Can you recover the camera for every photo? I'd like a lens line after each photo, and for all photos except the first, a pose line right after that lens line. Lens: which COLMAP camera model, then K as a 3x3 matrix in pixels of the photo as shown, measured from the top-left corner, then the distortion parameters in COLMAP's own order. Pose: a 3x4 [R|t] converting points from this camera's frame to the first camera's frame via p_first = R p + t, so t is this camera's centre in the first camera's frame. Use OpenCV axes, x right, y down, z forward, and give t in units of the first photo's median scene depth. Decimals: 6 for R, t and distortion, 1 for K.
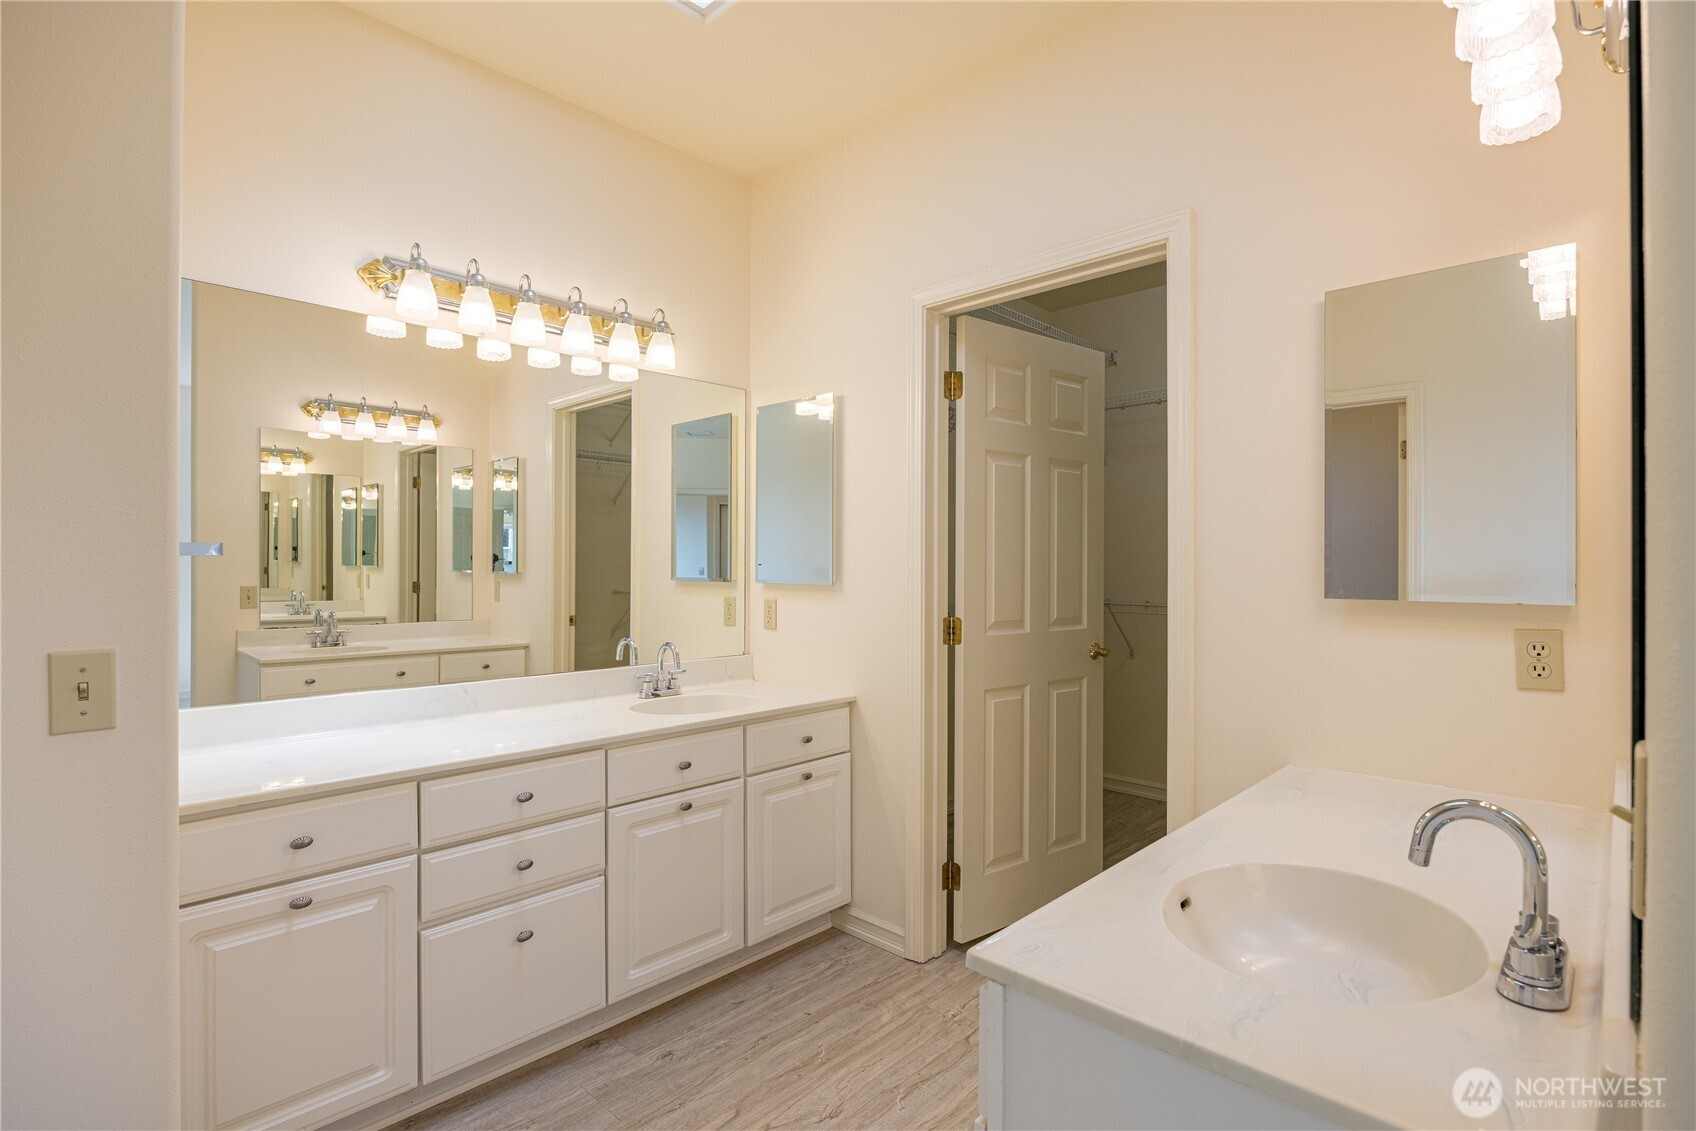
lens RADIAL K [[796.4, 0, 847.6], [0, 796.4, 564.8], [0, 0, 1]] dist [-0.011229, -0.000009]
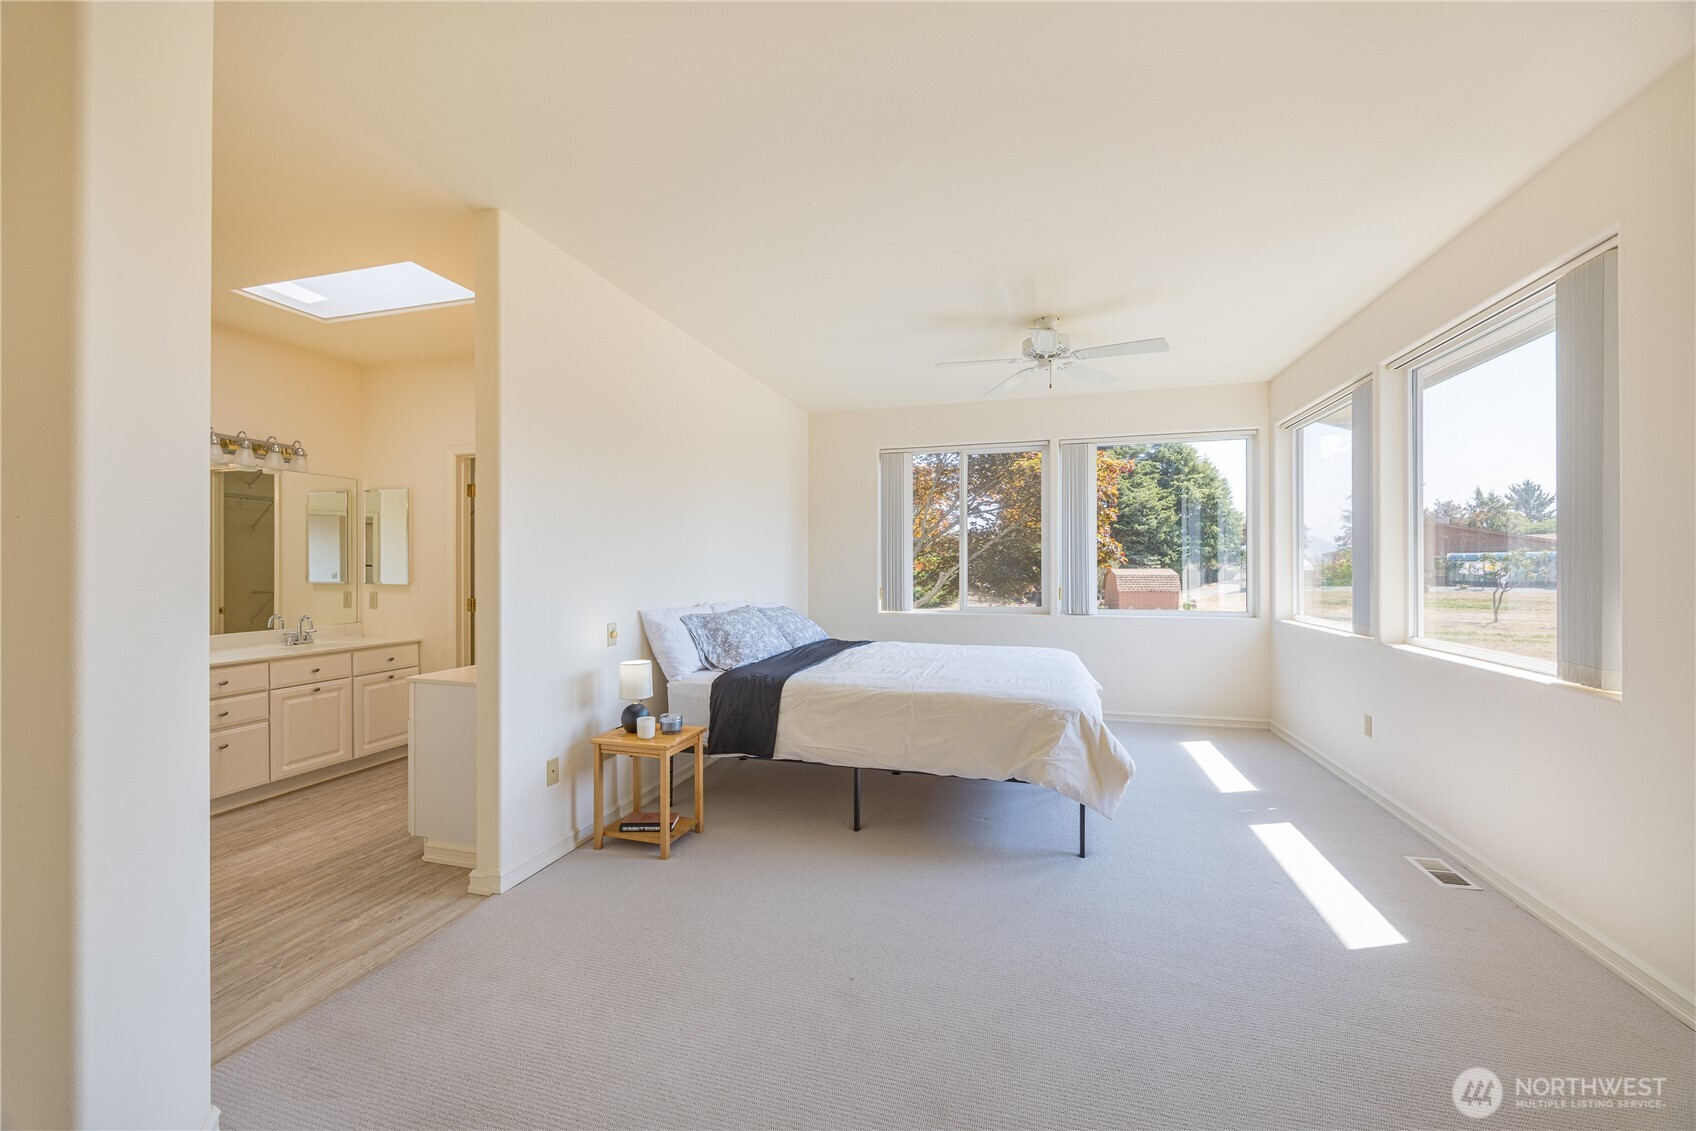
lens RADIAL K [[647.4, 0, 849.7], [0, 647.4, 567.1], [0, 0, 1]] dist [-0.000908, -0.000282]
pose [[0.884777, -0.005714, 0.465980, 0.238850], [0.004209, 0.999982, 0.004269, -0.023226], [-0.465996, -0.001816, 0.884785, -1.122861]]
